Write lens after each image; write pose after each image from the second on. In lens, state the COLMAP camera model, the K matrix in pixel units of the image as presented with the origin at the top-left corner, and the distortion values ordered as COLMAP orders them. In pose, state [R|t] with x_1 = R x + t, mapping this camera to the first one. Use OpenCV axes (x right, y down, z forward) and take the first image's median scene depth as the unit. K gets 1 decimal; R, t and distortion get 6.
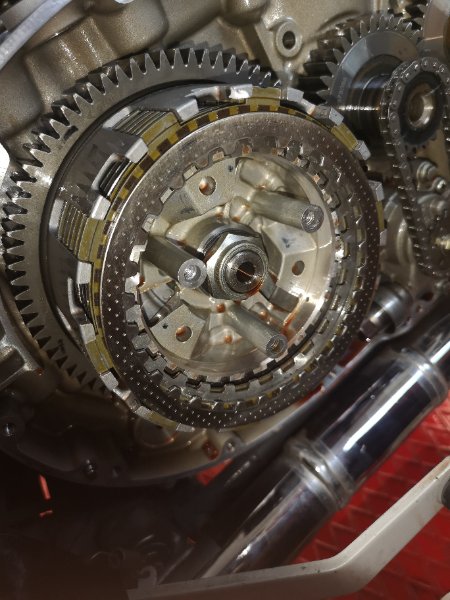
lens RADIAL K [[470.8, 0, 225.0], [0, 470.8, 300.0], [0, 0, 1]] dist [0.008542, 0.002751]
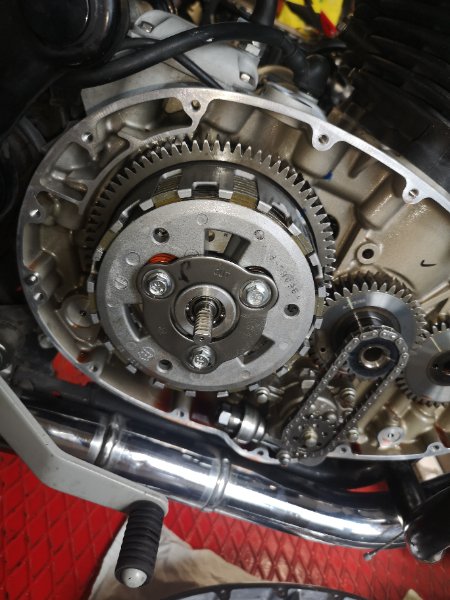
lens RADIAL K [[470.8, 0, 225.0], [0, 470.8, 300.0], [0, 0, 1]] dist [0.008542, 0.002751]
pose [[0.486486, 0.868274, -0.097116, 0.187398], [-0.873494, 0.481015, -0.075060, 0.002023], [-0.018459, 0.121346, 0.992439, -0.395191]]
